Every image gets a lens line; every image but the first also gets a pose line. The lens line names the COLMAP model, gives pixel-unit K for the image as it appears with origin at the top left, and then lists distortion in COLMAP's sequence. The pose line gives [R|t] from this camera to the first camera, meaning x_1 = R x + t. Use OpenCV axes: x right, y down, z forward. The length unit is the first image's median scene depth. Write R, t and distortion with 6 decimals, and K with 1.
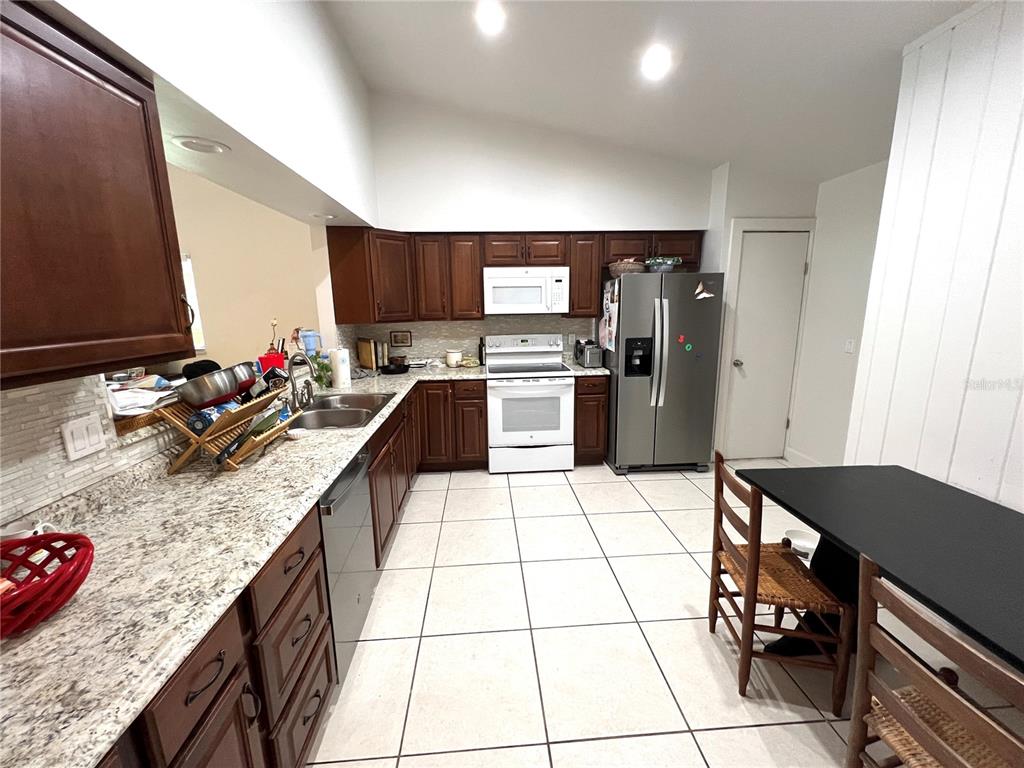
lens RADIAL K [[412.1, 0, 510.7], [0, 412.1, 381.1], [0, 0, 1]] dist [-0.000501, 0.000073]
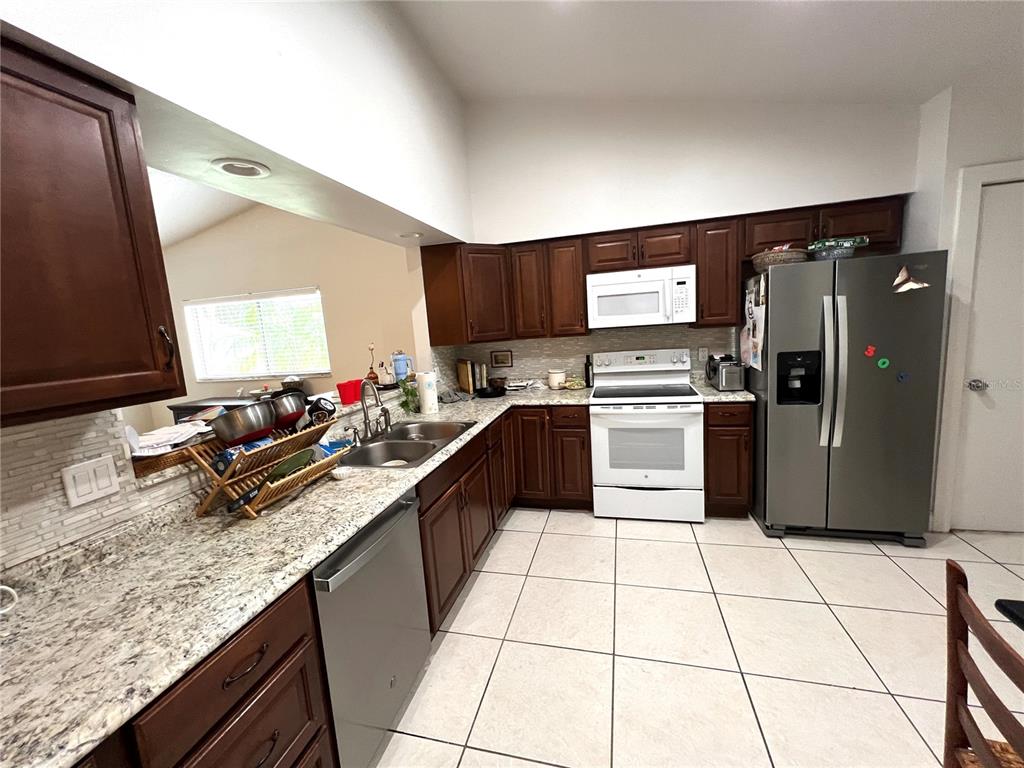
lens RADIAL K [[412.1, 0, 510.7], [0, 412.1, 381.1], [0, 0, 1]] dist [-0.000501, 0.000073]
pose [[0.945564, -0.004706, -0.325402, 0.066357], [-0.006761, 0.999396, -0.034101, -0.024210], [0.325365, 0.034445, 0.944961, 0.147929]]
